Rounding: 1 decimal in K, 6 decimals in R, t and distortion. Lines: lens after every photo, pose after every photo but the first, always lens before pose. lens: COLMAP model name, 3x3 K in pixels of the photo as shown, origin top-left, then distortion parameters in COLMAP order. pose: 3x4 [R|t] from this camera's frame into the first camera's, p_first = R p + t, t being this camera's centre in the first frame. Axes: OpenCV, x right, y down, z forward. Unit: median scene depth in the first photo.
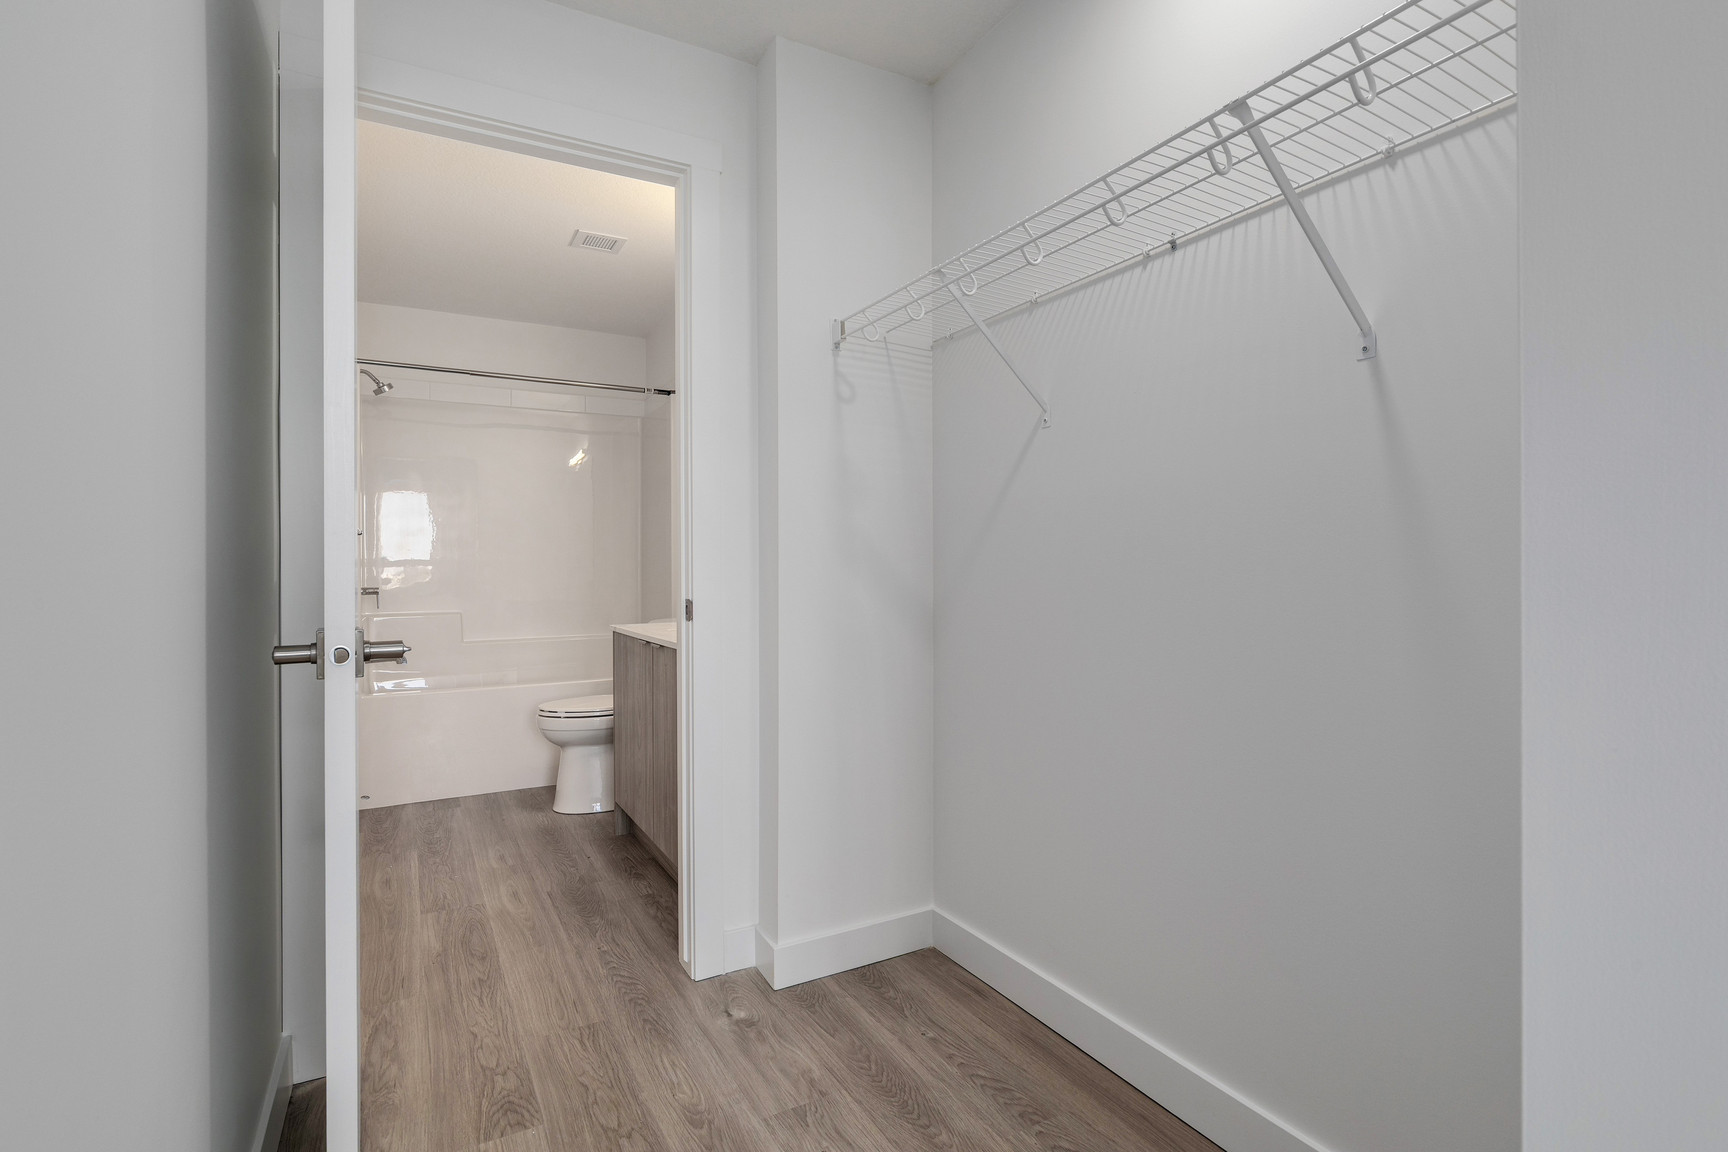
lens RADIAL K [[850.5, 0, 872.8], [0, 850.5, 568.5], [0, 0, 1]] dist [0.000404, -0.000250]
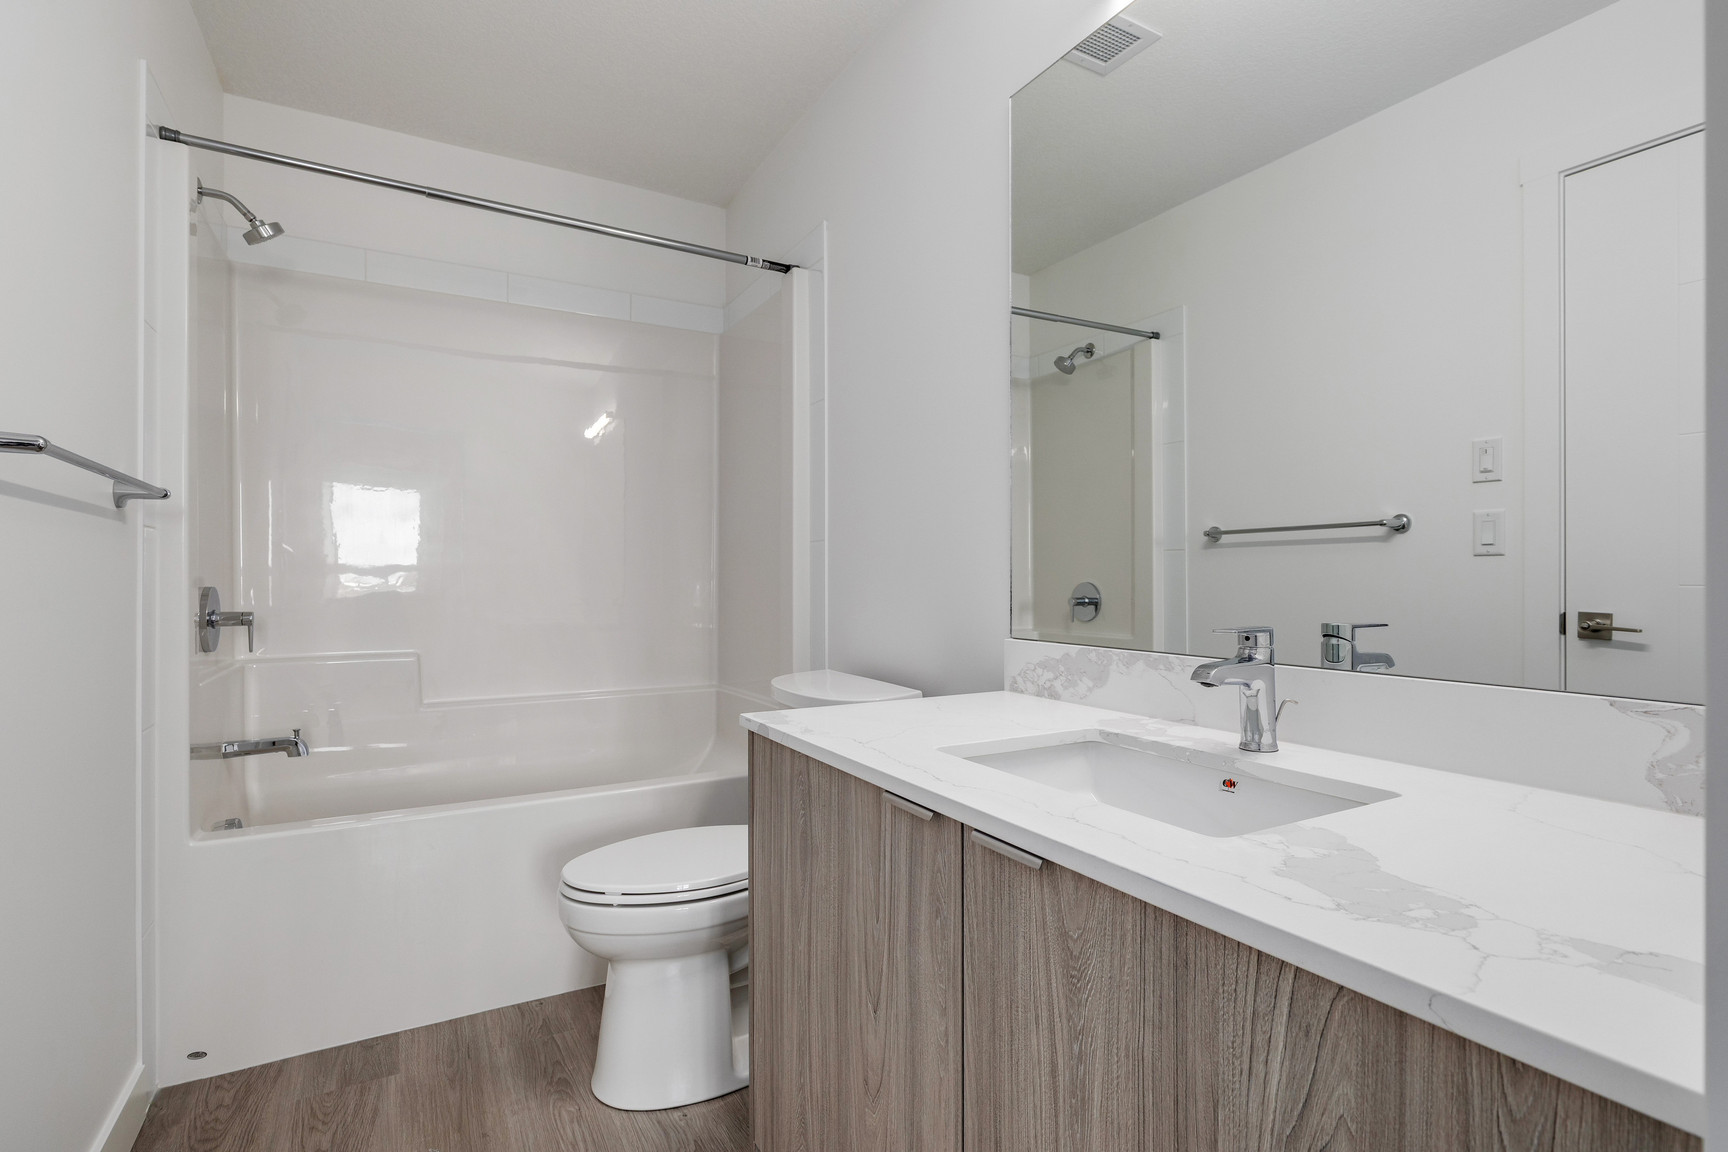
lens RADIAL K [[850.5, 0, 872.8], [0, 850.5, 568.5], [0, 0, 1]] dist [0.000404, -0.000250]
pose [[0.999987, 0.002057, 0.004694, -0.207555], [-0.002006, 0.999939, -0.010907, -0.001610], [-0.004717, 0.010898, 0.999929, 0.488990]]
